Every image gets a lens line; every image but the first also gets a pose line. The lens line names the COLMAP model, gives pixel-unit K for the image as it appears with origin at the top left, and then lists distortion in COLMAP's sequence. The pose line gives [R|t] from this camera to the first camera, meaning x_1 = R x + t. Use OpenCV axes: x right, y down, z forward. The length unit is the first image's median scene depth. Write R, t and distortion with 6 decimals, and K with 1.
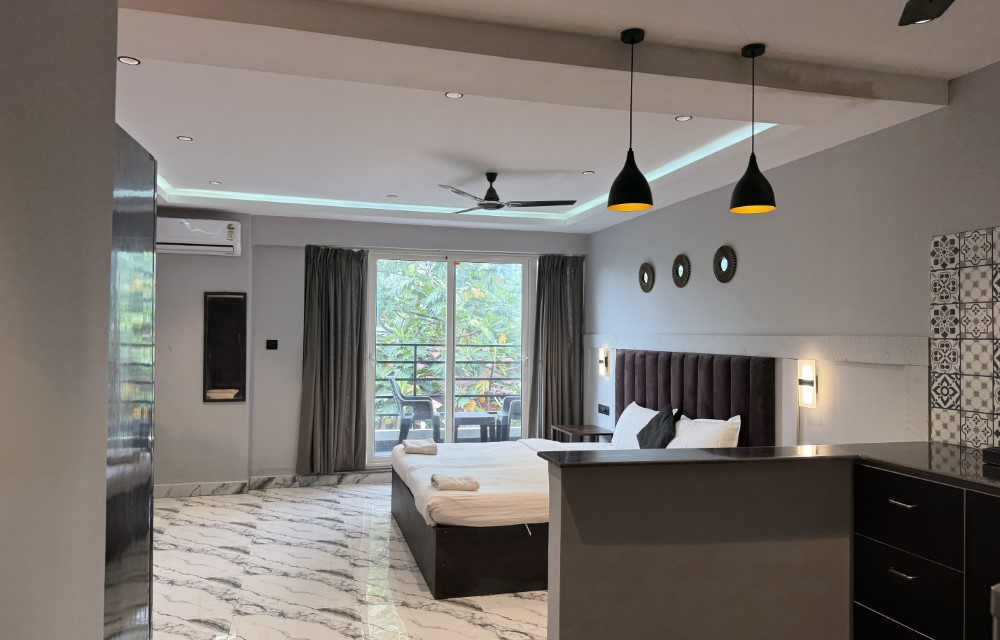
lens RADIAL K [[701.4, 0, 500.0], [0, 701.4, 320.0], [0, 0, 1]] dist [0.131516, -0.195798]
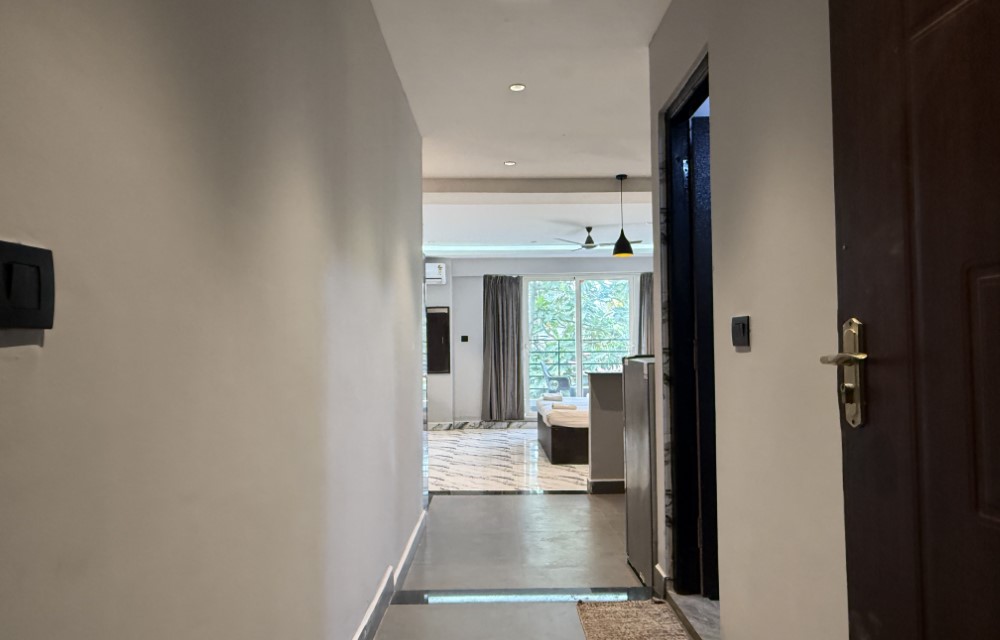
lens RADIAL K [[663.9, 0, 500.0], [0, 663.9, 320.0], [0, 0, 1]] dist [0.001292, 0.000006]
pose [[0.966923, -0.030017, -0.253295, 0.141183], [0.024986, 0.999422, -0.023059, 0.031063], [0.253841, 0.015968, 0.967114, -0.444542]]
